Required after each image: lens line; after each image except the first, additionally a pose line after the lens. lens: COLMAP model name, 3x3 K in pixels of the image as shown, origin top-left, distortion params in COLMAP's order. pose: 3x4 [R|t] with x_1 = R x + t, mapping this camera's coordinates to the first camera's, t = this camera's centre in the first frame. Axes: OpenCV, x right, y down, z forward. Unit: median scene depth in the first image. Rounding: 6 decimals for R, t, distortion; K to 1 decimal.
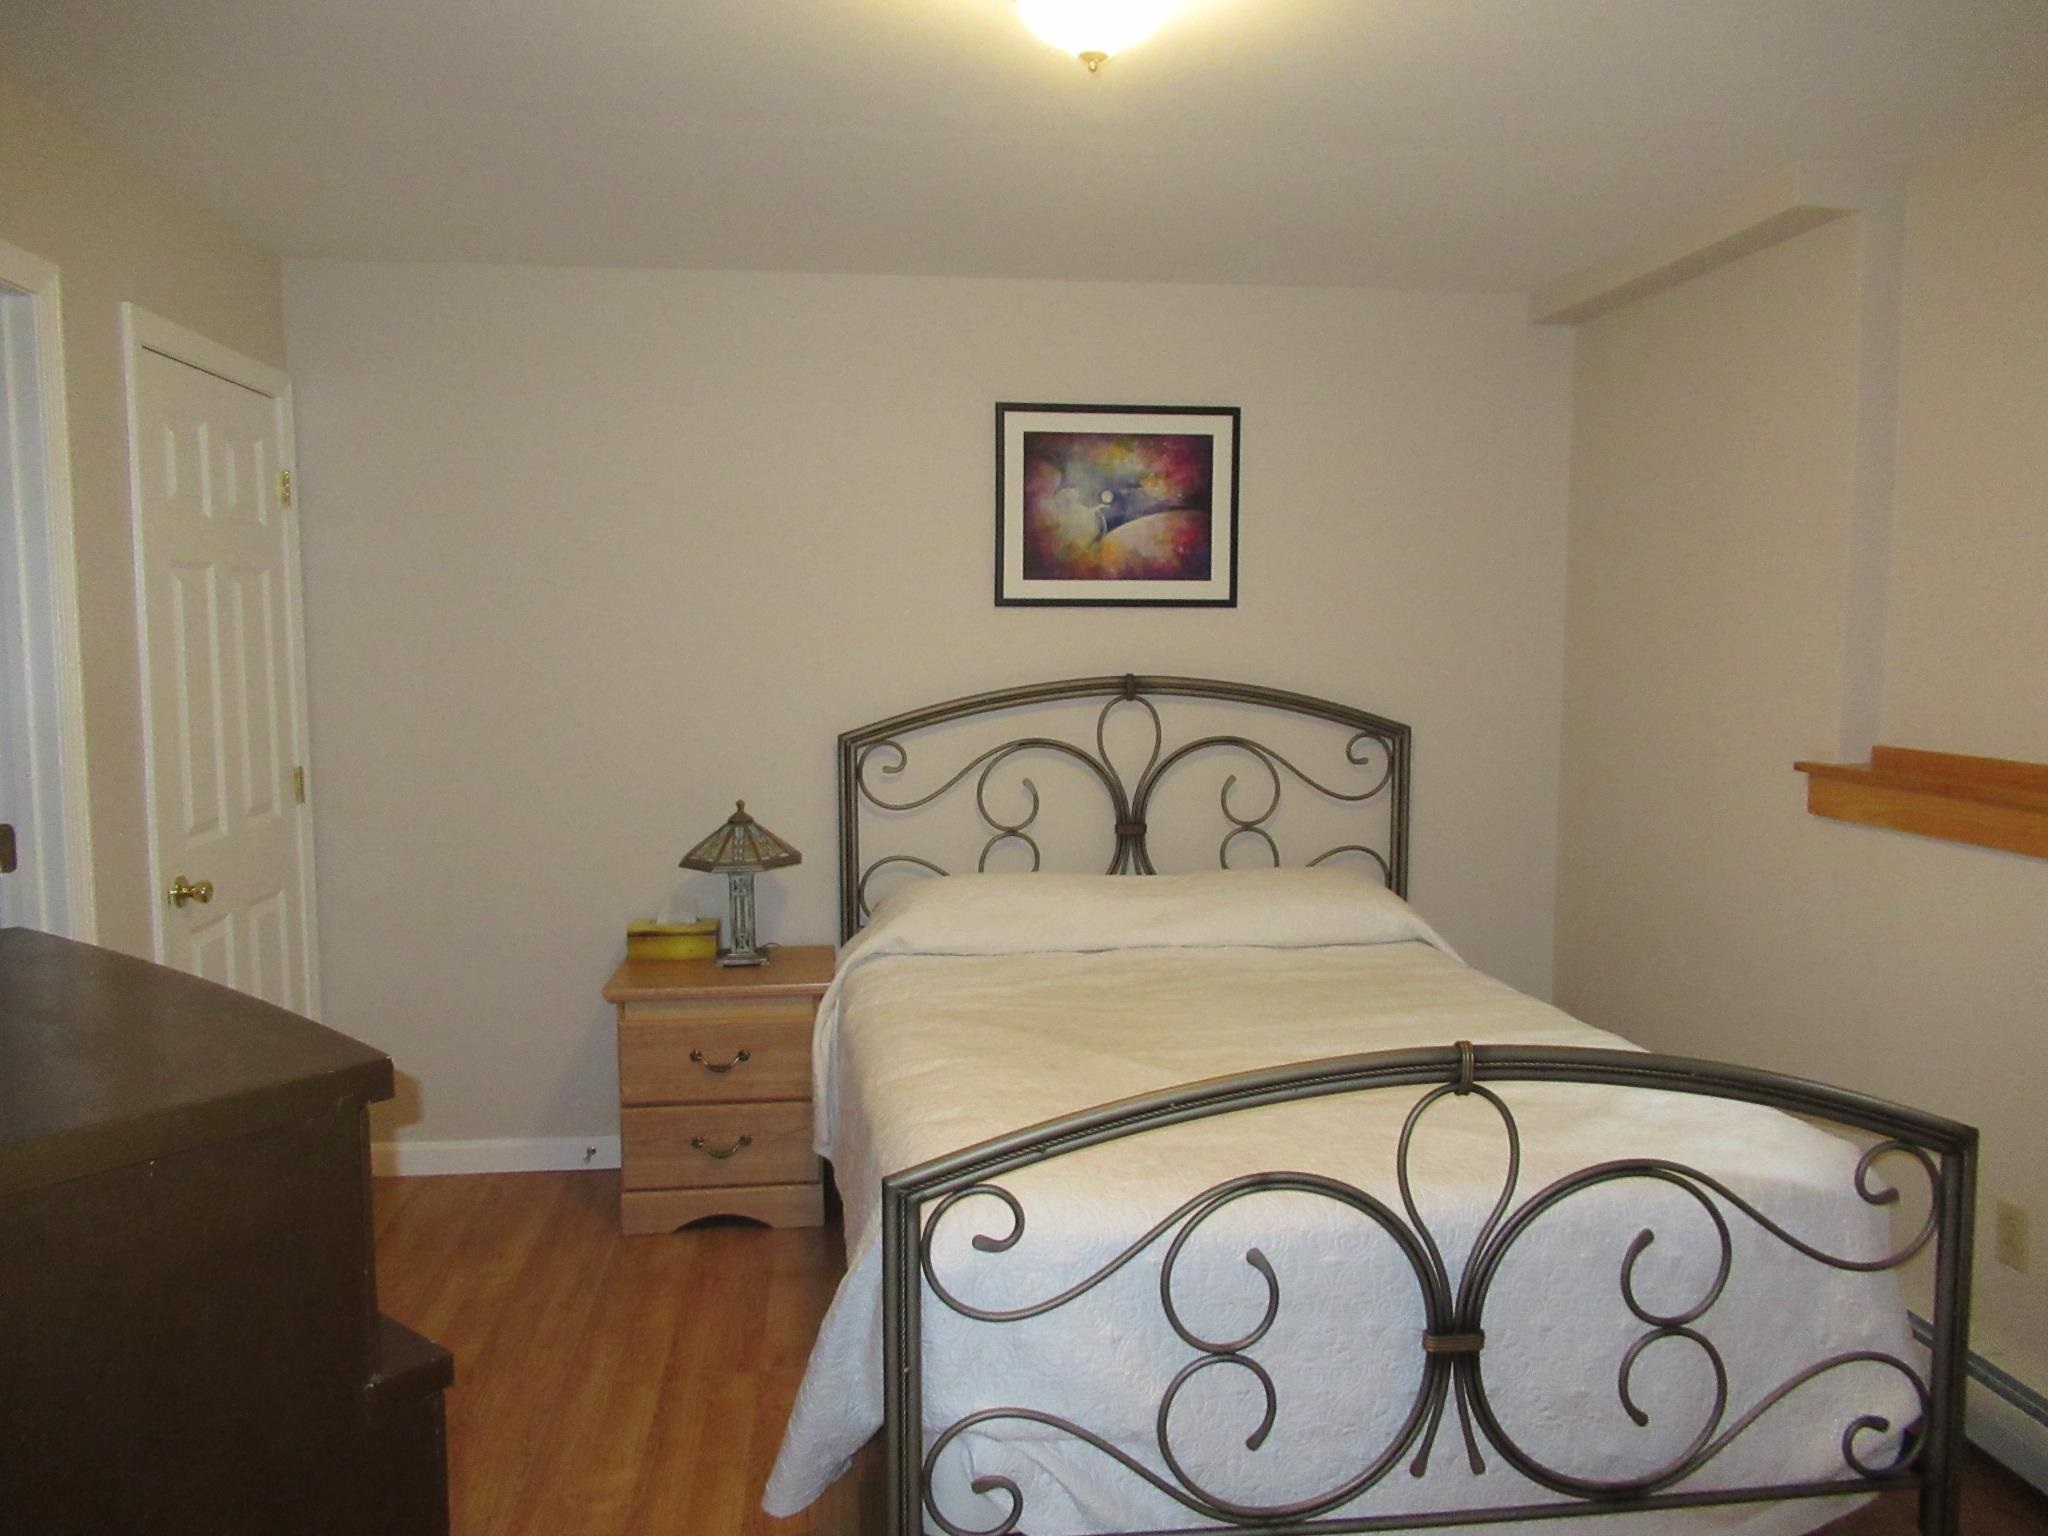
lens RADIAL K [[1539.8, 0, 1028.9], [0, 1539.8, 776.6], [0, 0, 1]] dist [-0.006685, 0.007259]
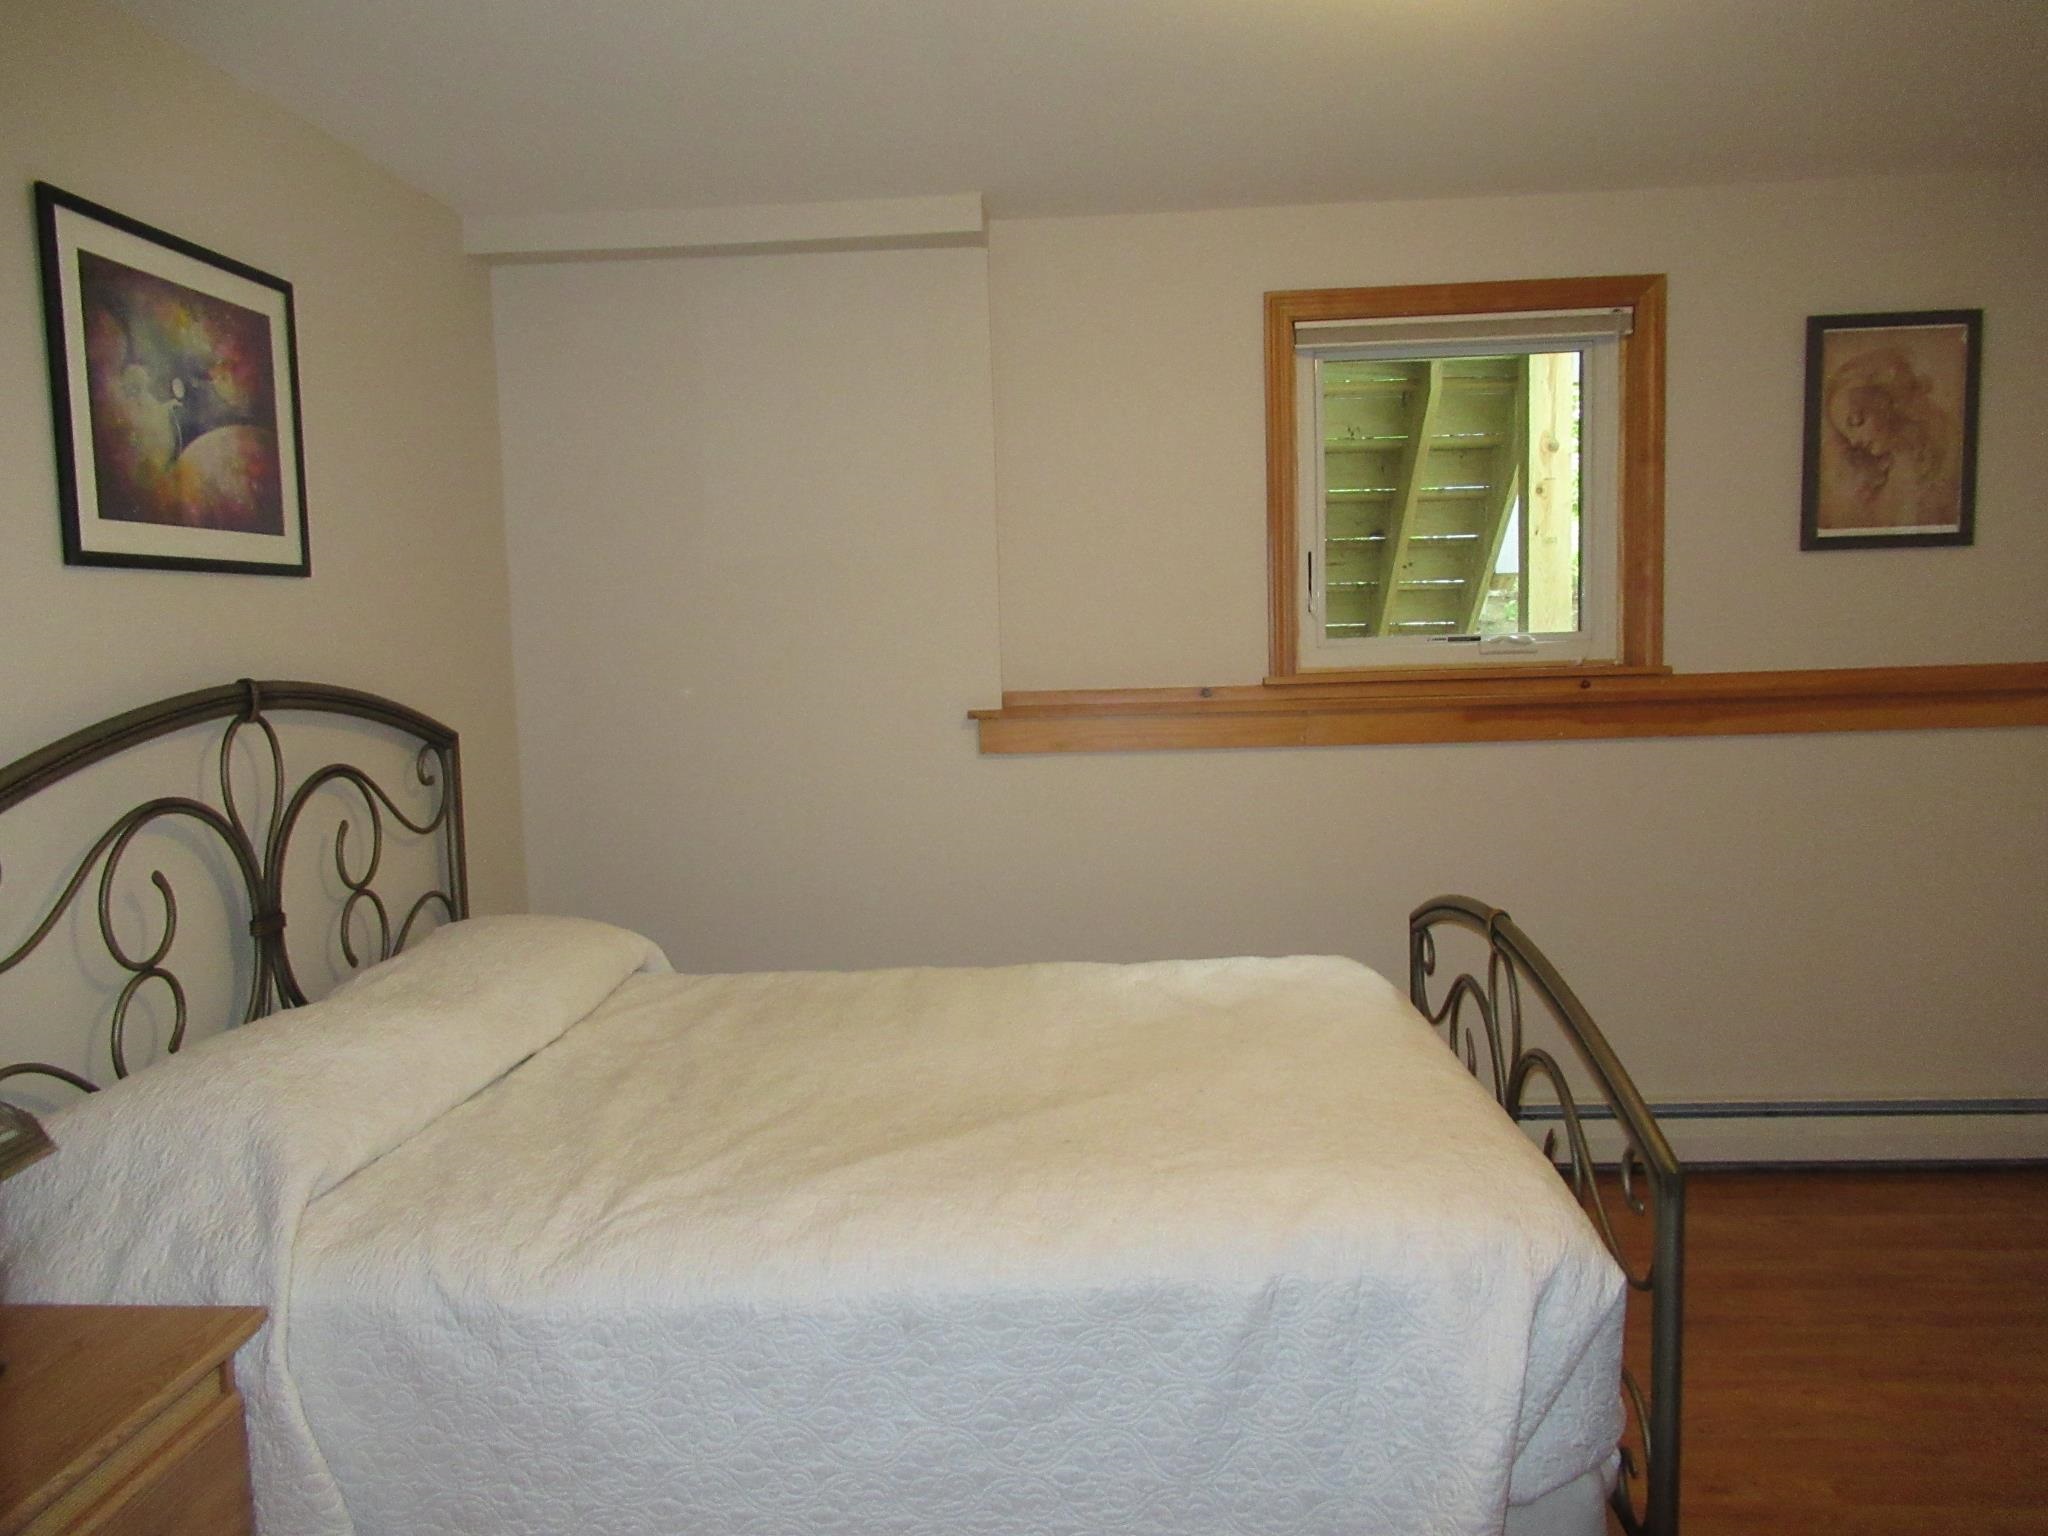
lens RADIAL K [[1539.8, 0, 1028.9], [0, 1539.8, 776.6], [0, 0, 1]] dist [-0.006685, 0.007259]
pose [[0.213201, -0.107304, 0.971098, -0.479171], [0.124299, 0.988853, 0.081977, -0.038941], [-0.969069, 0.103229, 0.224162, 0.555459]]
